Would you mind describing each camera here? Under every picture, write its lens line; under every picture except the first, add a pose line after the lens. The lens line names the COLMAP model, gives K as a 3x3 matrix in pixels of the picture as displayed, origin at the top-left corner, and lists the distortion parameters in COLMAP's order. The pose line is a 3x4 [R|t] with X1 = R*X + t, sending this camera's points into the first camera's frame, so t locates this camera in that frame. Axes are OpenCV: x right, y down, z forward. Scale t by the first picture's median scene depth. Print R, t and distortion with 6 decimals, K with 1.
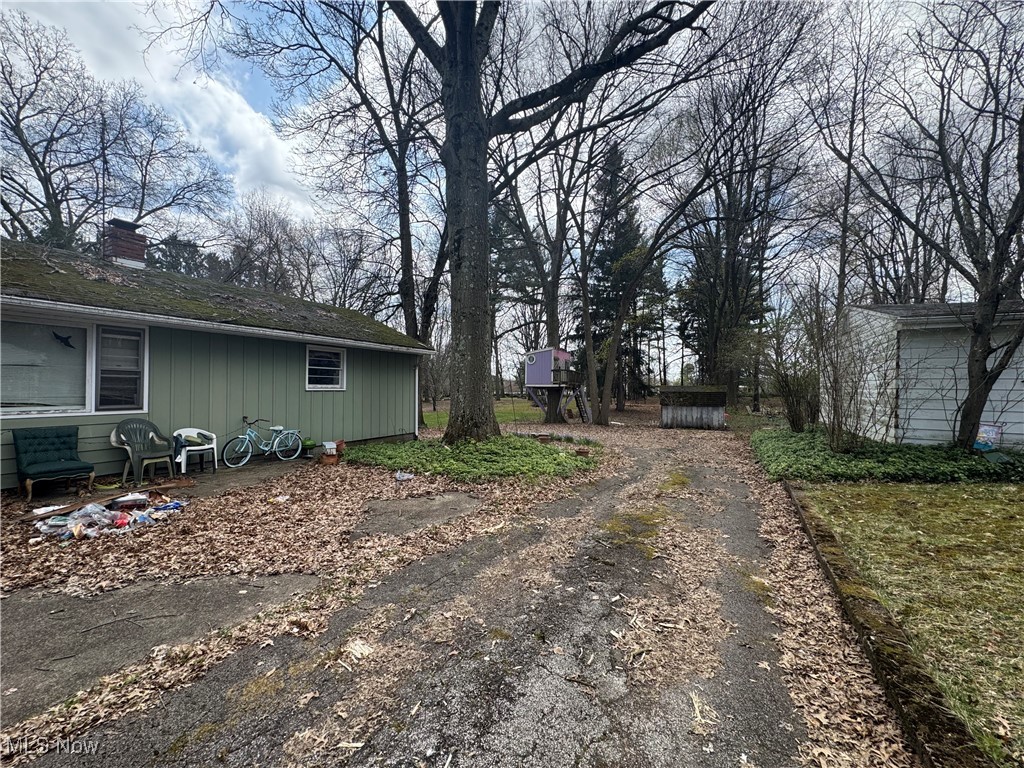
lens RADIAL K [[405.8, 0, 510.1], [0, 405.8, 384.0], [0, 0, 1]] dist [0.001360, -0.000325]
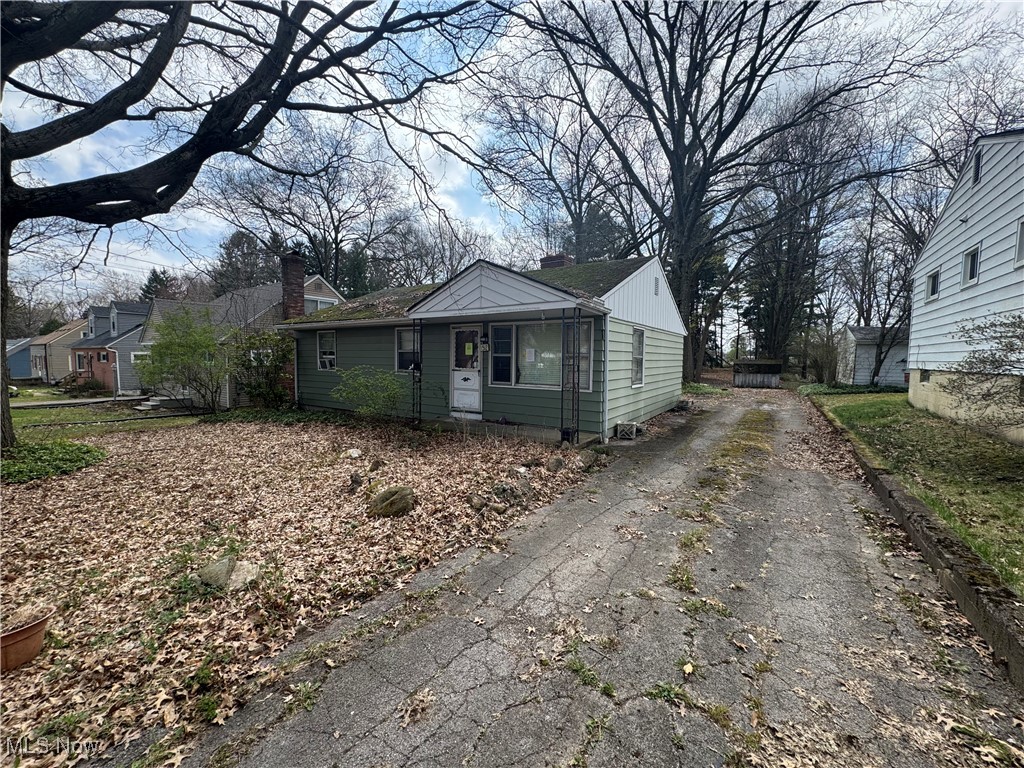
lens RADIAL K [[405.8, 0, 508.6], [0, 405.8, 386.3], [0, 0, 1]] dist [0.001360, -0.000325]
pose [[0.996333, 0.006618, -0.085304, -1.022139], [0.000244, 0.996780, 0.080181, -0.053752], [0.085560, -0.079907, 0.993123, -1.714546]]
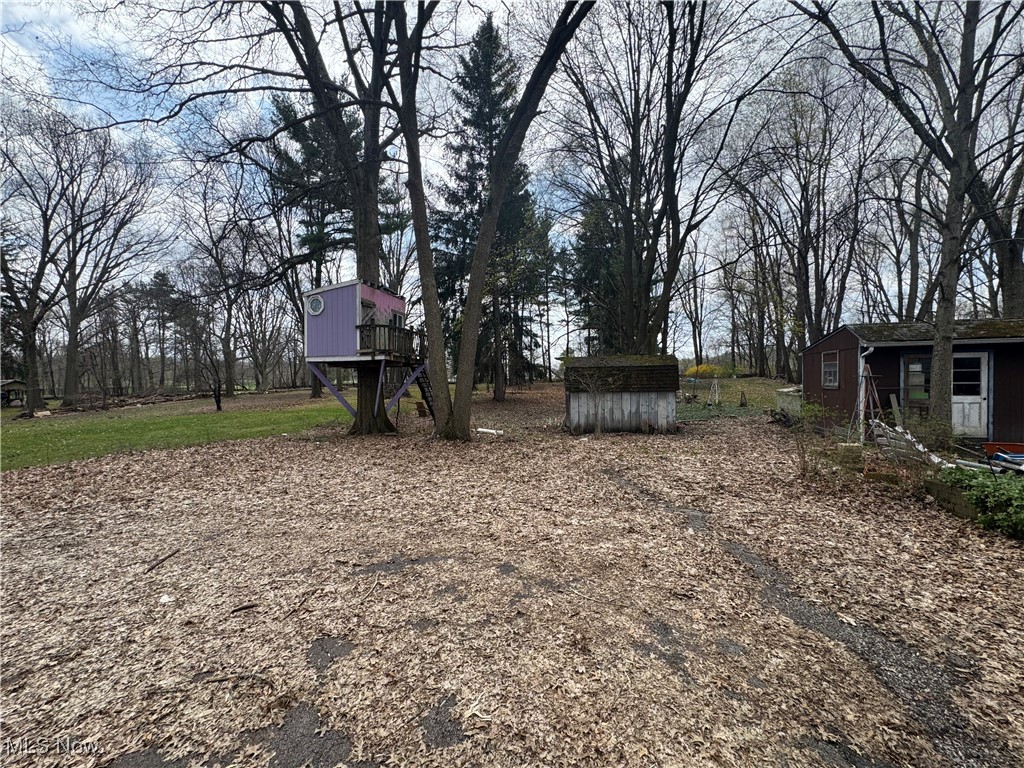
lens RADIAL K [[405.8, 0, 511.3], [0, 405.8, 384.7], [0, 0, 1]] dist [0.001360, -0.000325]
pose [[0.957961, -0.025330, 0.285777, 0.479365], [0.016608, 0.999321, 0.032903, 0.077301], [-0.286416, -0.026773, 0.957731, 1.669055]]
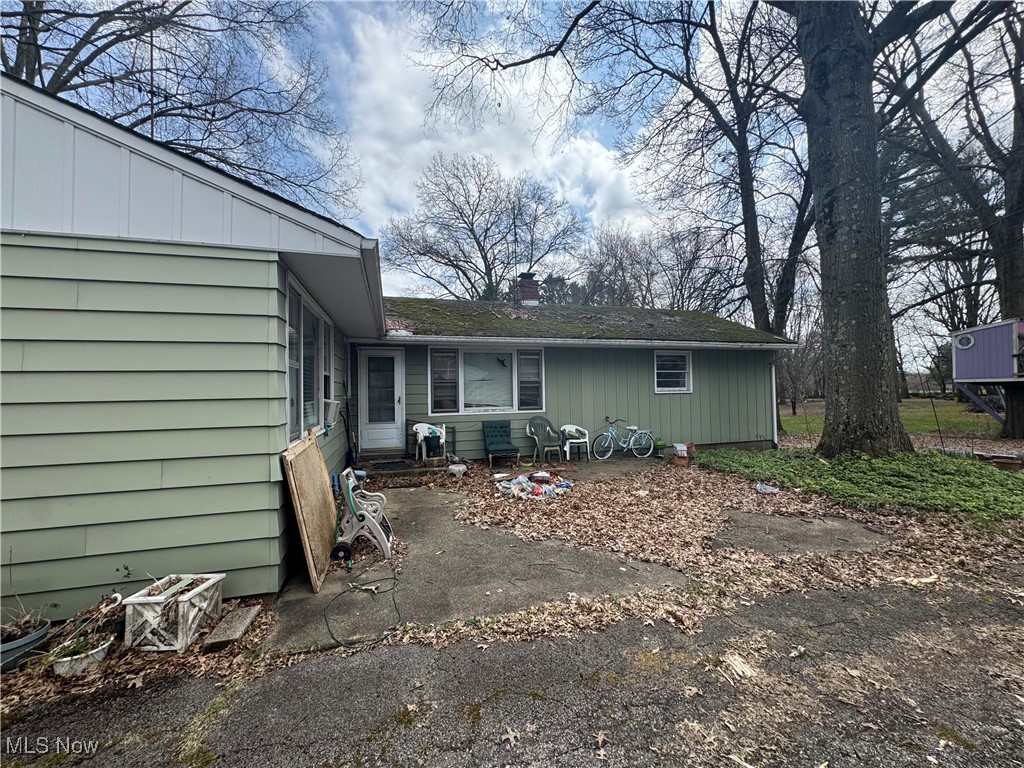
lens RADIAL K [[405.8, 0, 513.8], [0, 405.8, 383.0], [0, 0, 1]] dist [0.001360, -0.000325]
pose [[0.707849, -0.031510, -0.705660, -0.012095], [0.026883, 0.999483, -0.017664, -0.002288], [0.705852, -0.006467, 0.708330, -0.011076]]
